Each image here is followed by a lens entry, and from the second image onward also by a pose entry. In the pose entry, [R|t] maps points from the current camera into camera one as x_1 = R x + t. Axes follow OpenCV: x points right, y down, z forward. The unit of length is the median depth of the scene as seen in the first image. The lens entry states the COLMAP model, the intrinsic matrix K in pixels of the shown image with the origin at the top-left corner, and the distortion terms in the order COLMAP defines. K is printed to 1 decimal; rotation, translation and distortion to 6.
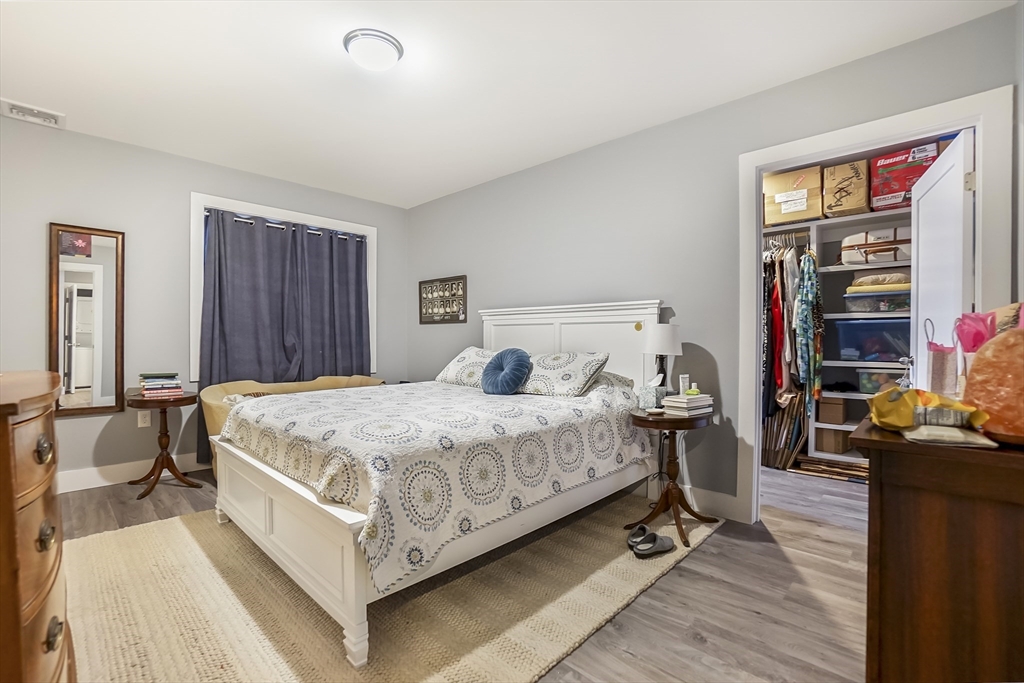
lens RADIAL K [[455.7, 0, 513.3], [0, 455.7, 342.1], [0, 0, 1]] dist [-0.020313, 0.003369]
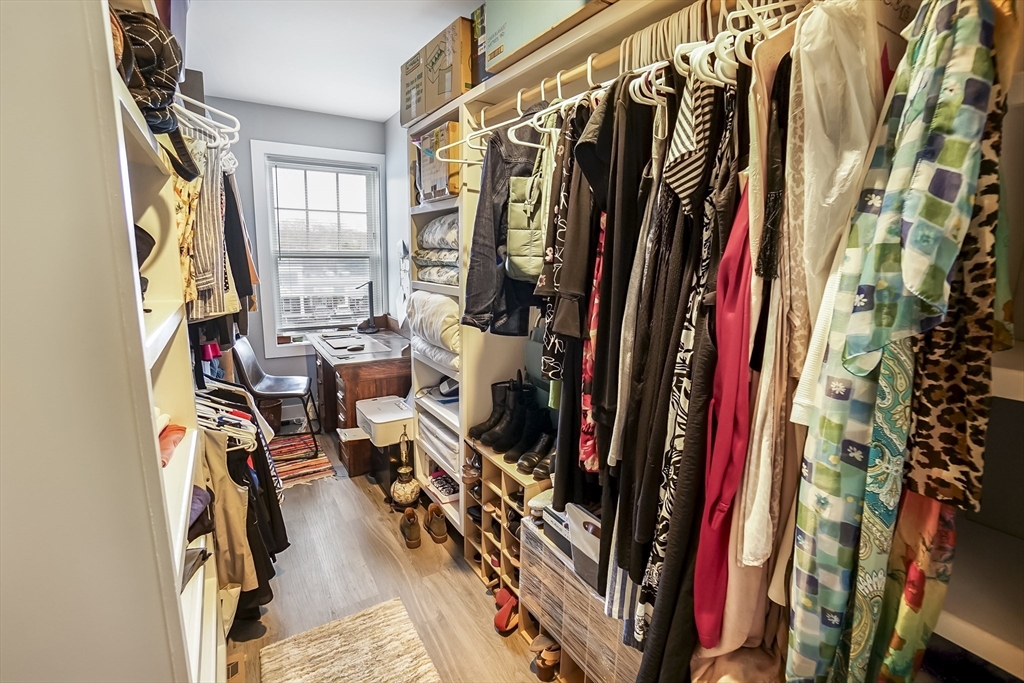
lens RADIAL K [[455.7, 0, 509.6], [0, 455.7, 337.8], [0, 0, 1]] dist [-0.020313, 0.003369]
pose [[0.969024, 0.057613, -0.240151, 0.545376], [-0.015224, 0.984495, 0.174753, -0.098836], [0.246495, -0.165684, 0.954876, 0.791839]]
